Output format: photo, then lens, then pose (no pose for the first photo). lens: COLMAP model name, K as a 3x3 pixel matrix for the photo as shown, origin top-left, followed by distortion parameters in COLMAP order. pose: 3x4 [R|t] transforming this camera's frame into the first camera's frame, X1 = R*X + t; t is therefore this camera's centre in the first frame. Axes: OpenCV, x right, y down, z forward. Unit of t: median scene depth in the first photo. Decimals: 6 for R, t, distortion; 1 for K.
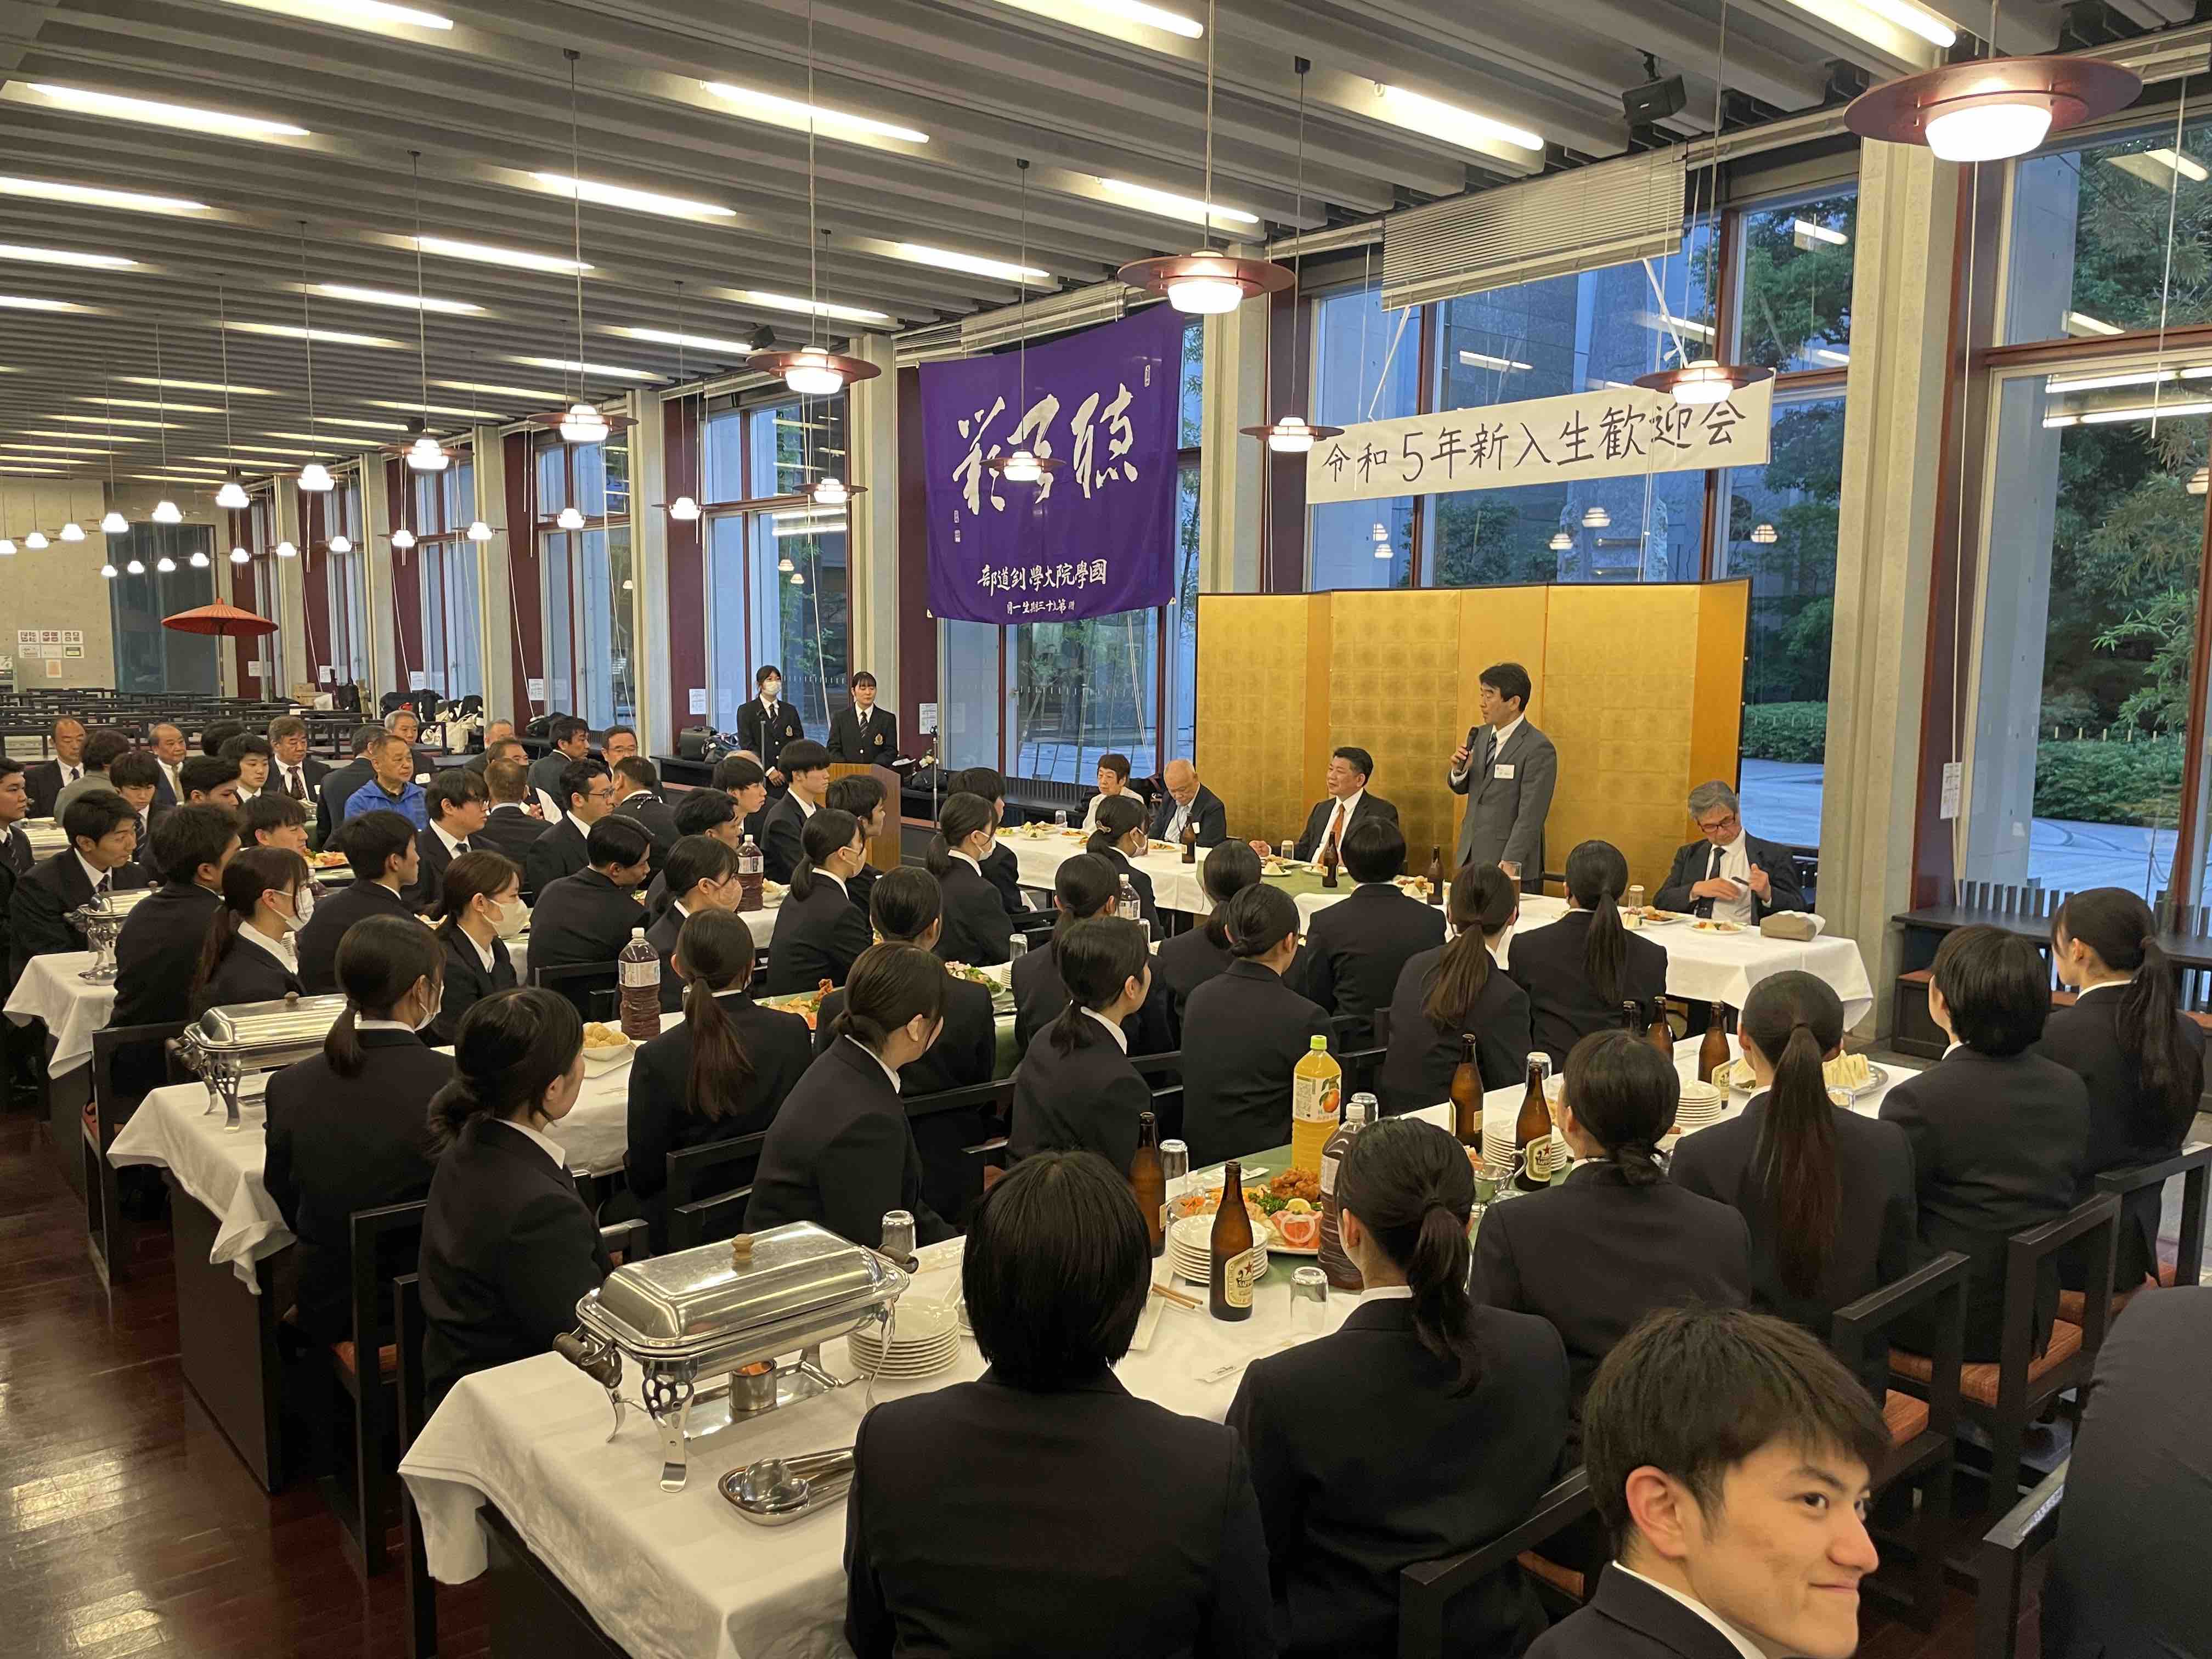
lens RADIAL K [[1689.4, 0, 1107.6], [0, 1689.4, 839.5], [0, 0, 1]] dist [0.064355, -0.024255]
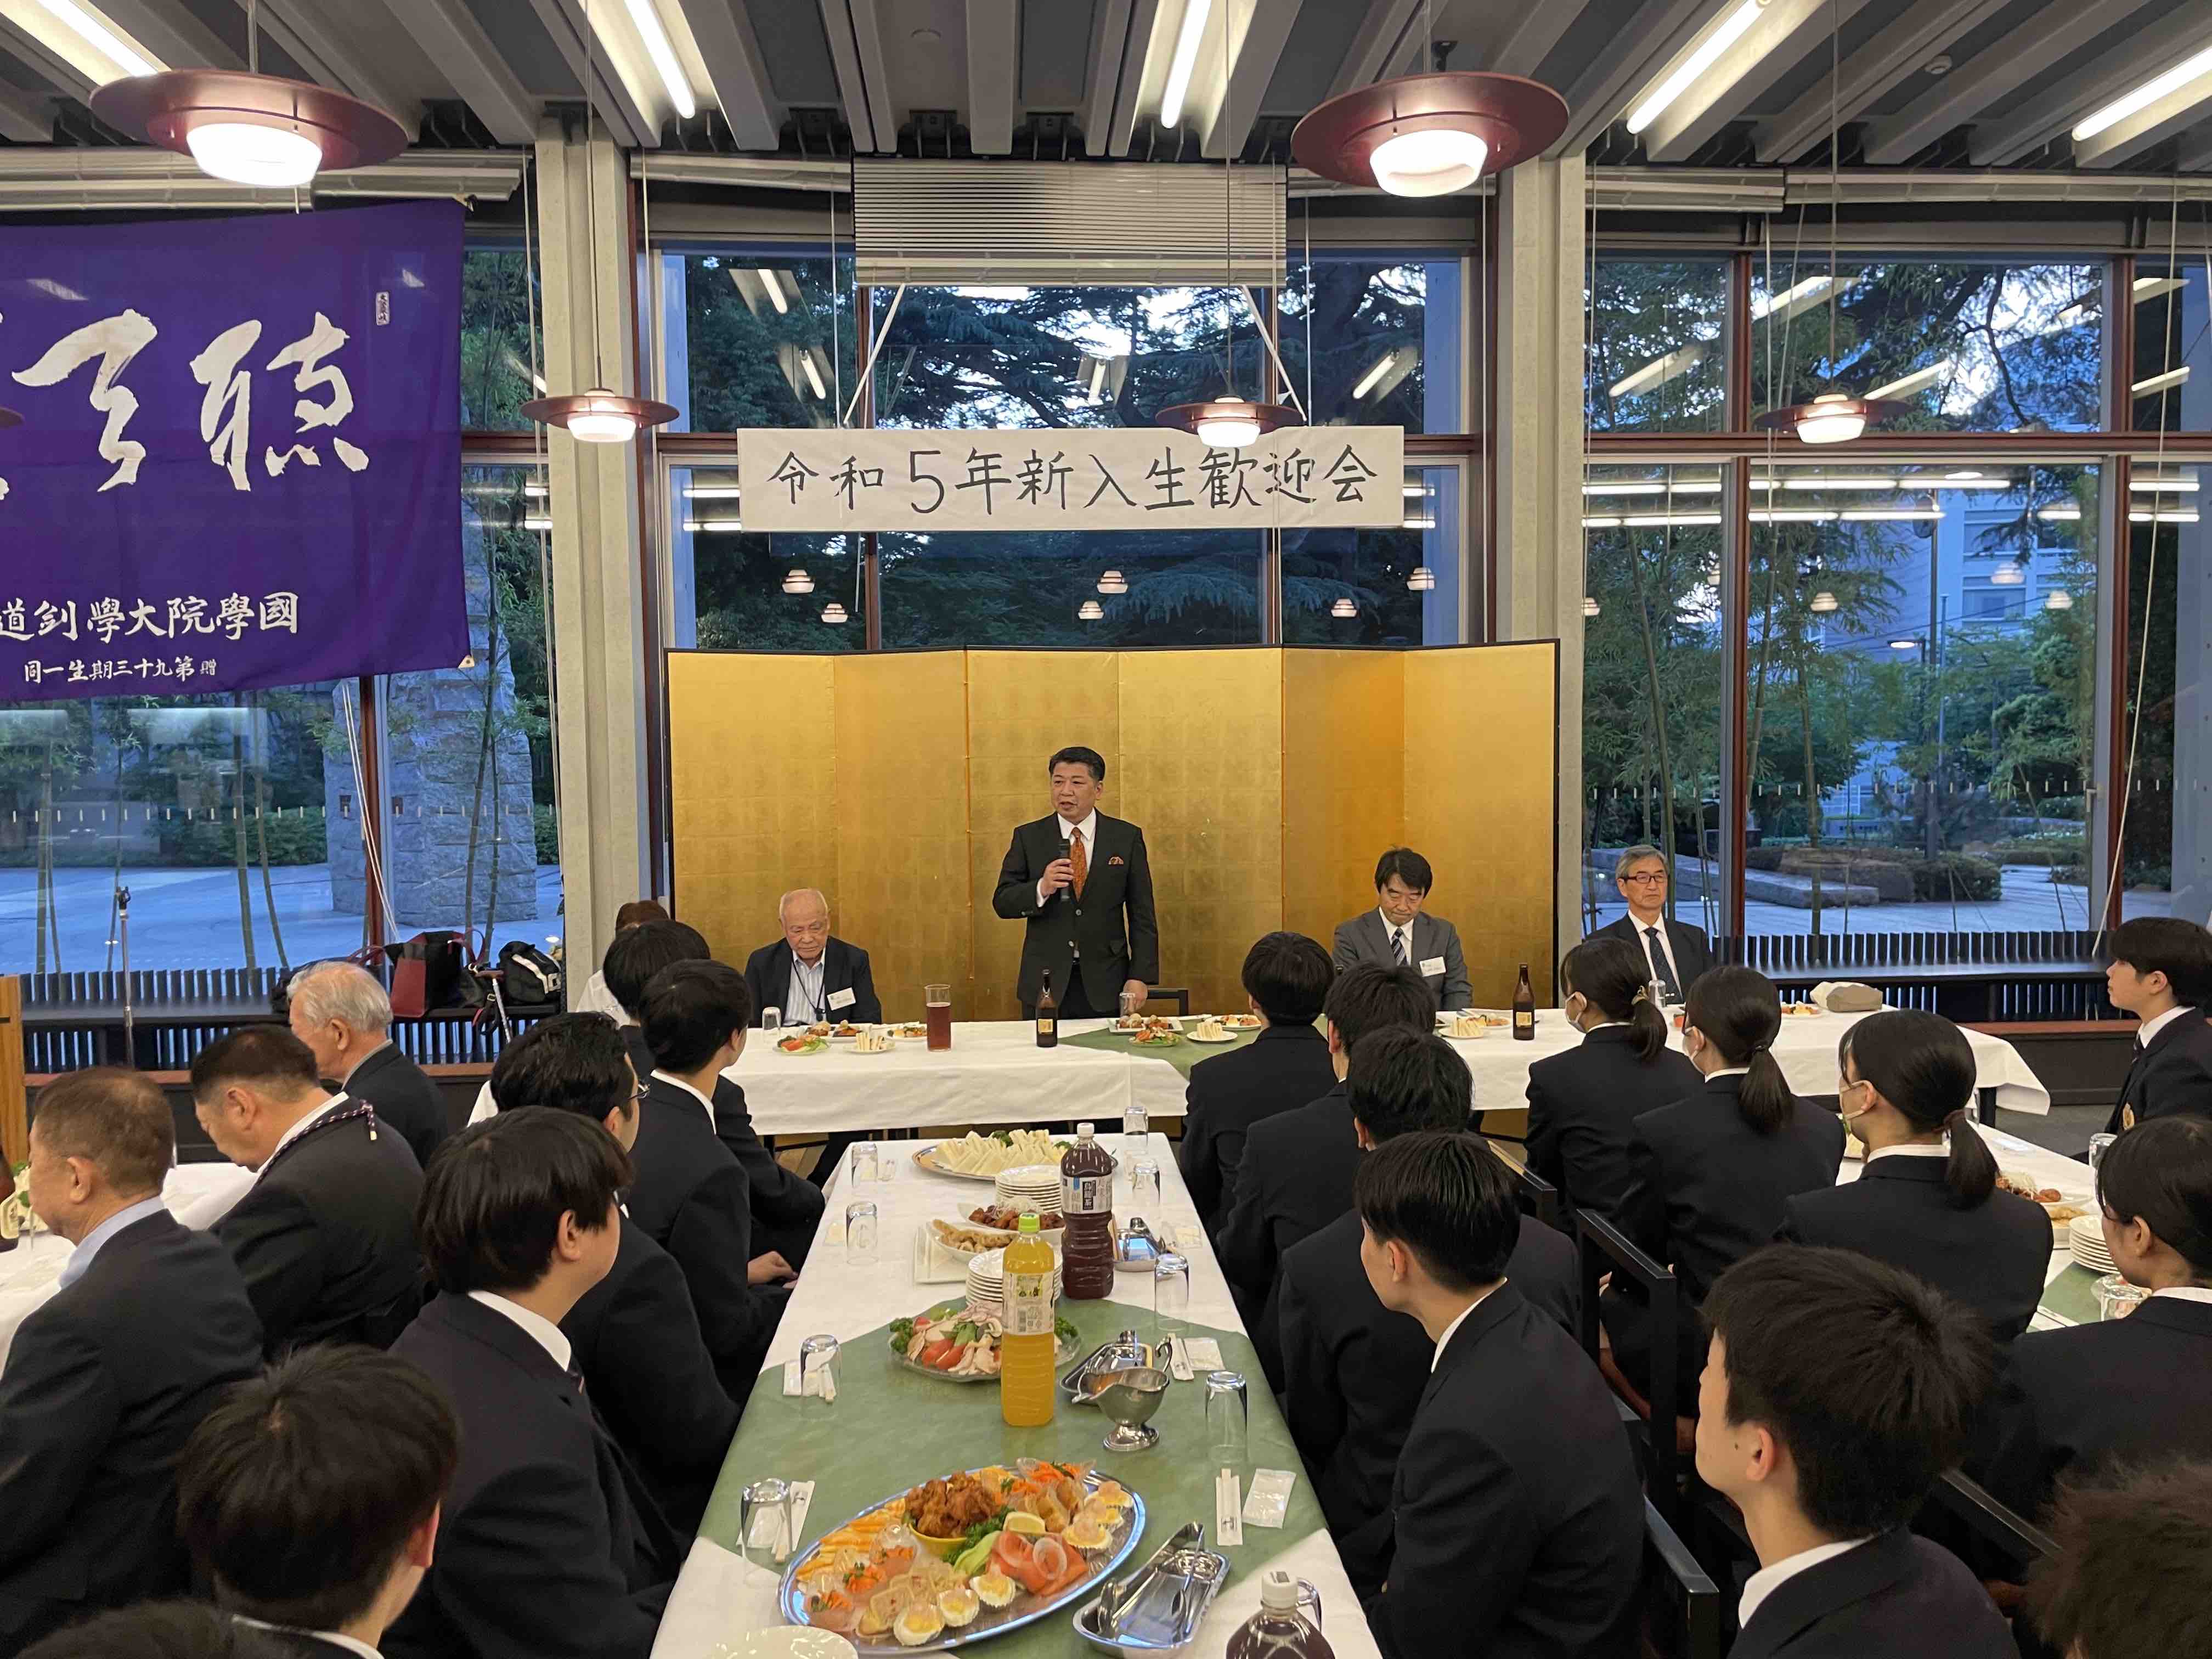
lens RADIAL K [[1689.4, 0, 1107.6], [0, 1689.4, 827.5], [0, 0, 1]] dist [0.064355, -0.024255]
pose [[0.602800, -0.056306, 0.795903, -0.336853], [0.106398, 0.994271, -0.010245, -0.046152], [-0.790766, 0.090858, 0.605337, 0.420811]]
